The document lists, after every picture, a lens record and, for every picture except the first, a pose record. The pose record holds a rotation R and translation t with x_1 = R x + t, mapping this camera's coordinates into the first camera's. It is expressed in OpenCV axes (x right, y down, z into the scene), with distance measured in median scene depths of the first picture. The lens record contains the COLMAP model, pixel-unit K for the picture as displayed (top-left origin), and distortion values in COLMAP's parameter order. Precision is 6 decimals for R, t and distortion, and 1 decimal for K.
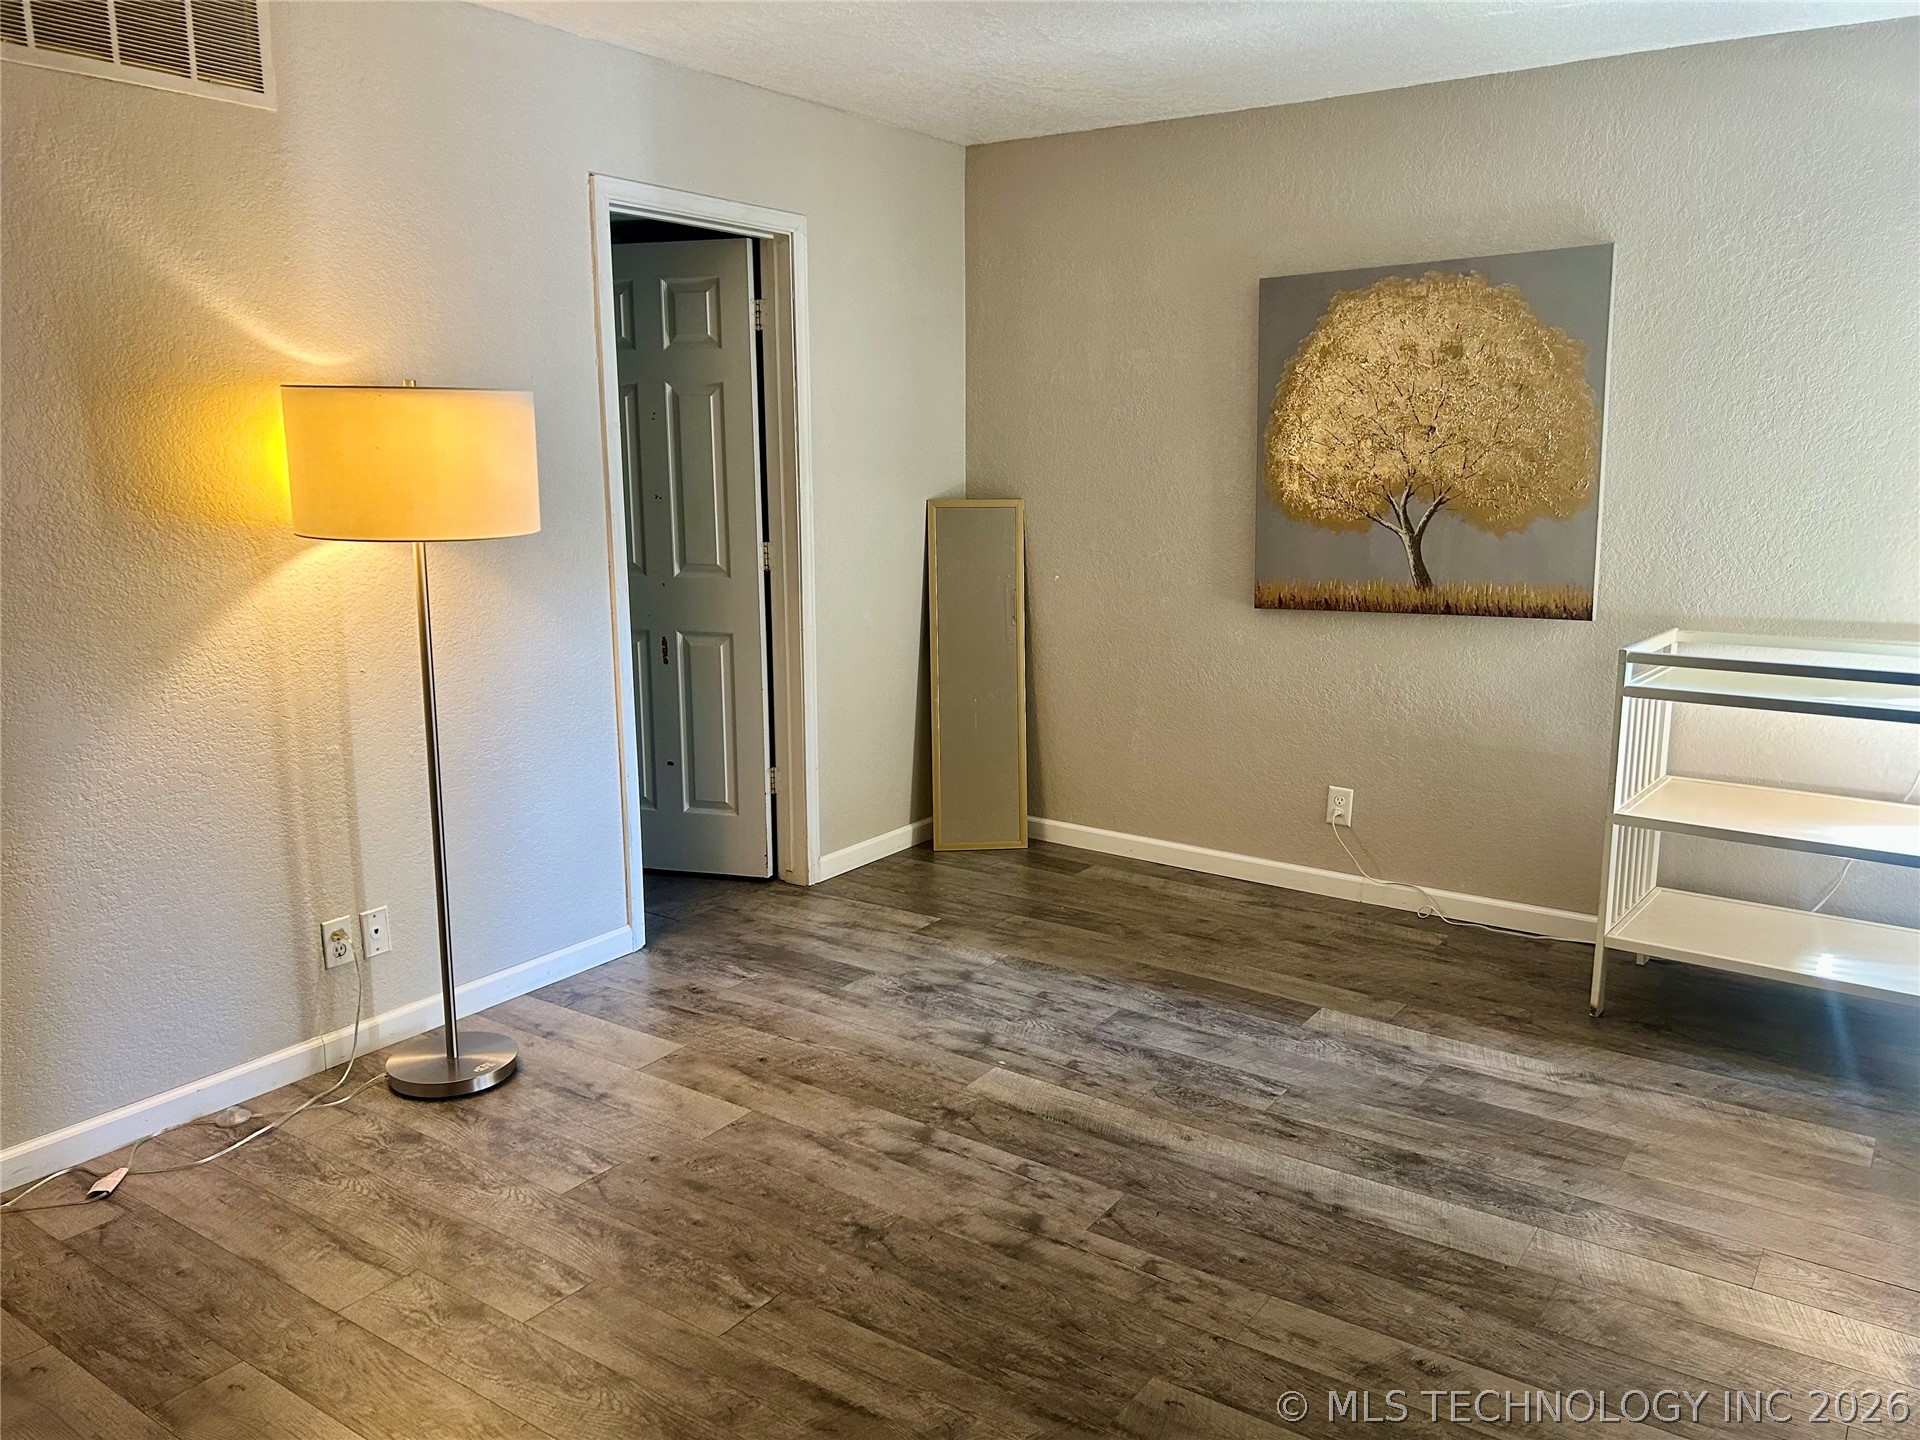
lens RADIAL K [[1444.5, 0, 978.8], [0, 1444.5, 720.9], [0, 0, 1]] dist [0.044010, -0.050371]
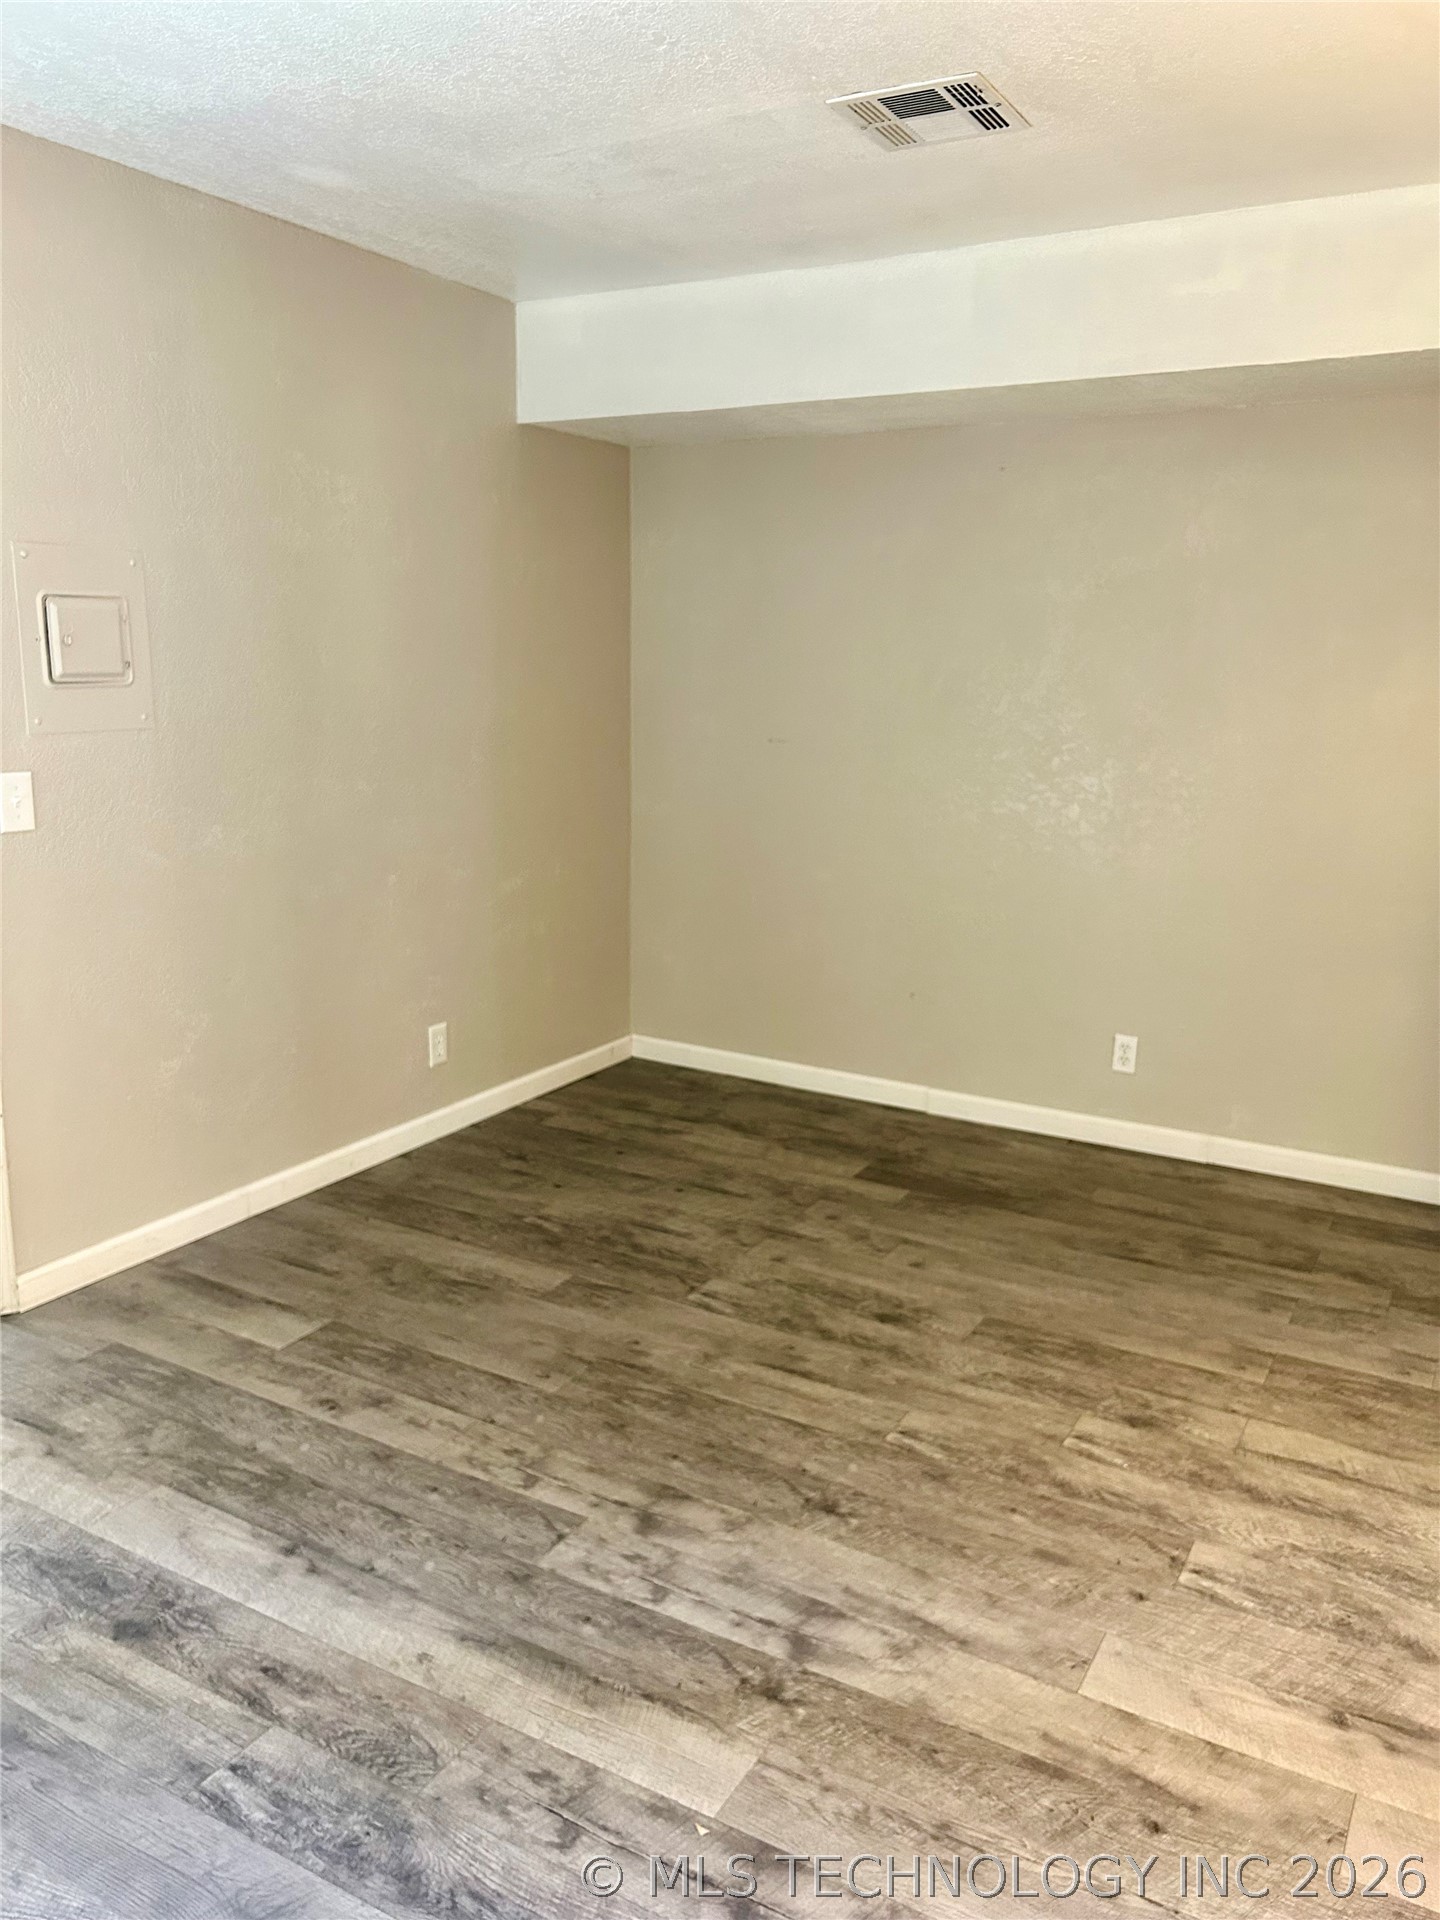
lens RADIAL K [[1444.5, 0, 725.5], [0, 1444.5, 946.1], [0, 0, 1]] dist [0.044010, -0.050371]
pose [[-0.996334, 0.005886, -0.085350, 0.064267], [-0.026611, 0.926817, 0.374570, -0.330427], [0.081308, 0.375468, -0.923262, 1.718855]]
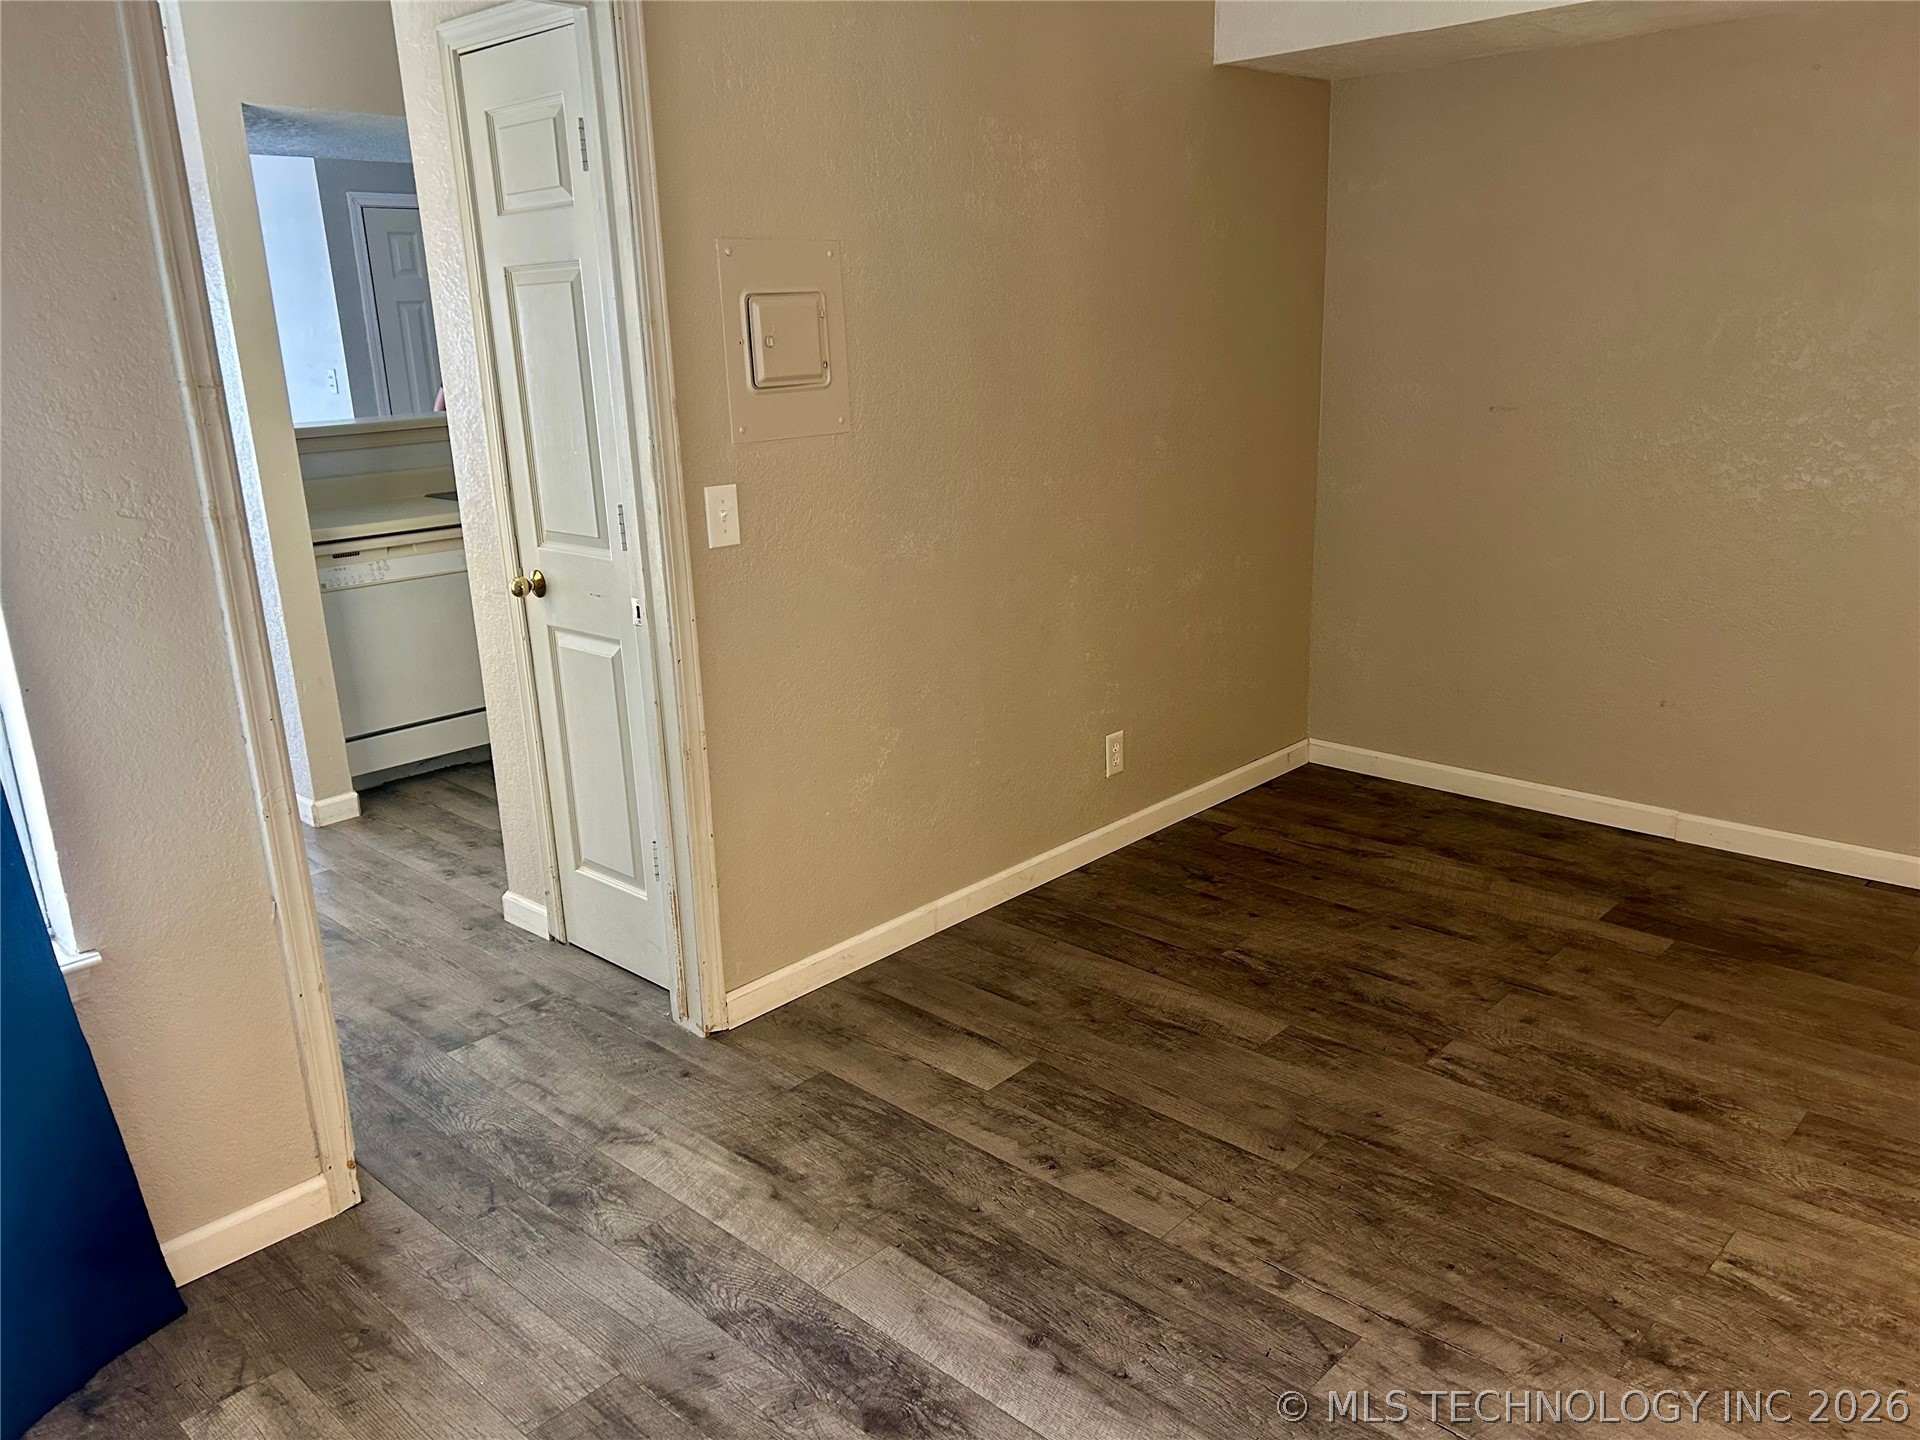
lens RADIAL K [[1444.5, 0, 977.9], [0, 1444.5, 709.9], [0, 0, 1]] dist [0.044010, -0.050371]
pose [[-0.988753, -0.000781, 0.149558, 0.163522], [0.064567, 0.899769, 0.431563, -0.320106], [-0.134905, 0.436365, -0.889599, 1.591063]]
